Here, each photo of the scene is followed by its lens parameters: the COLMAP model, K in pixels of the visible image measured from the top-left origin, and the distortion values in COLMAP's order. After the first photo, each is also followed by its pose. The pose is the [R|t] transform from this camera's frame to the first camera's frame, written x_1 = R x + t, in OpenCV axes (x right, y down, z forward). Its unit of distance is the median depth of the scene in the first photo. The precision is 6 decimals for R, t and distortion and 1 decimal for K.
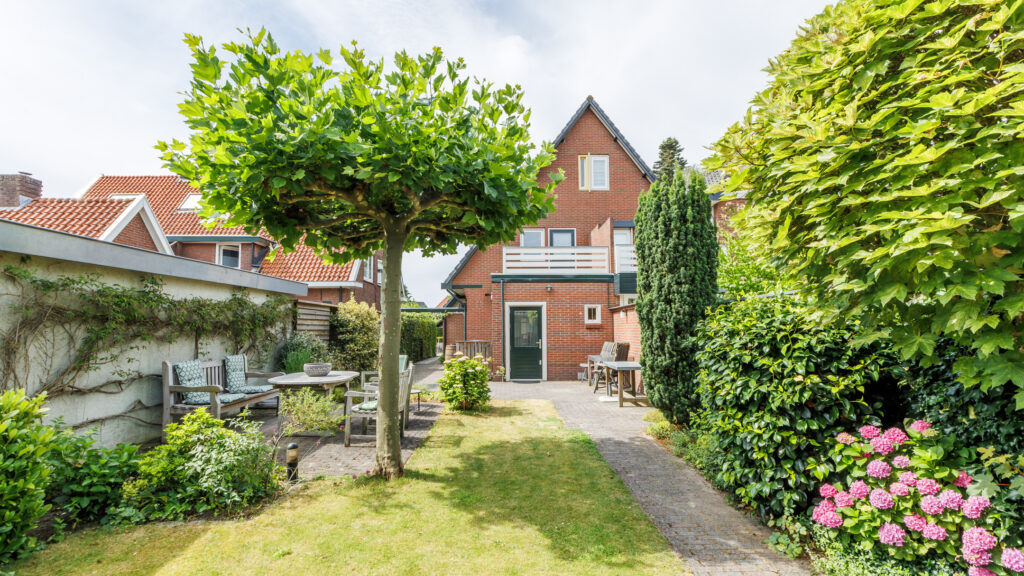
lens RADIAL K [[457.2, 0, 512.0], [0, 457.2, 288.0], [0, 0, 1]] dist [-0.000374, 0.000011]
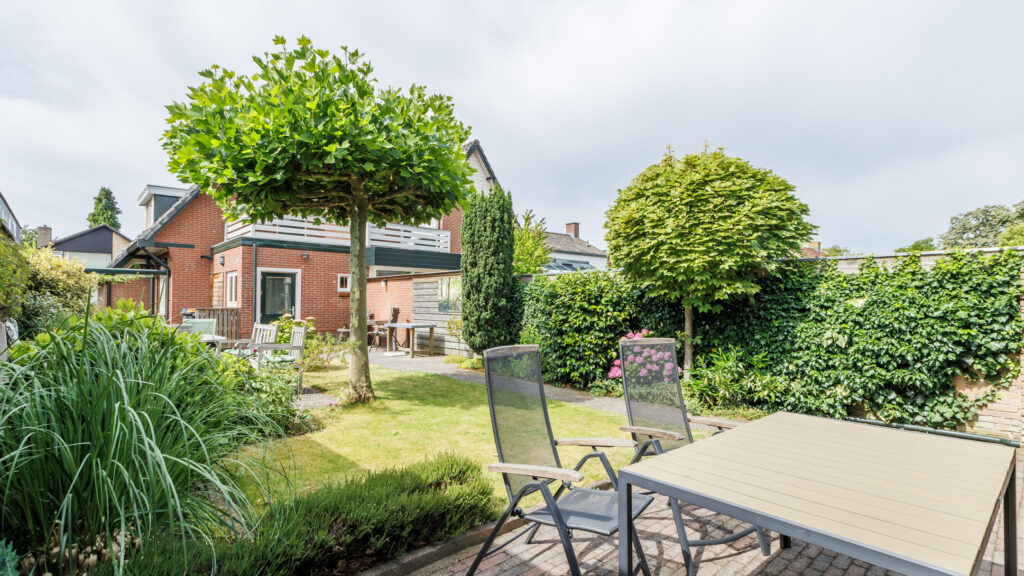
lens RADIAL K [[503.8, 0, 492.3], [0, 503.8, 288.4], [0, 0, 1]] dist [0.000308, -0.000272]
pose [[0.742067, 0.028014, 0.669740, -0.374308], [-0.066431, 0.997281, 0.031890, 0.010177], [-0.667026, -0.068156, 0.741910, -0.106406]]
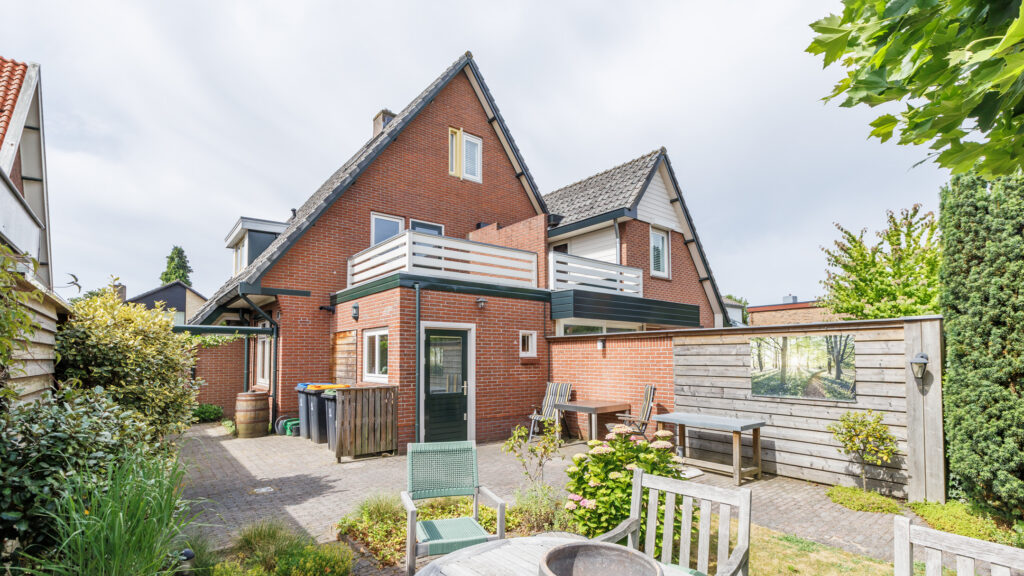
lens RADIAL K [[454.1, 0, 460.0], [0, 454.1, 330.6], [0, 0, 1]] dist [0.000992, 0.000209]
pose [[0.798430, 0.038989, 0.600824, -0.355810], [-0.057510, 0.998277, 0.011645, 0.035884], [-0.599335, -0.043851, 0.799296, 0.522754]]
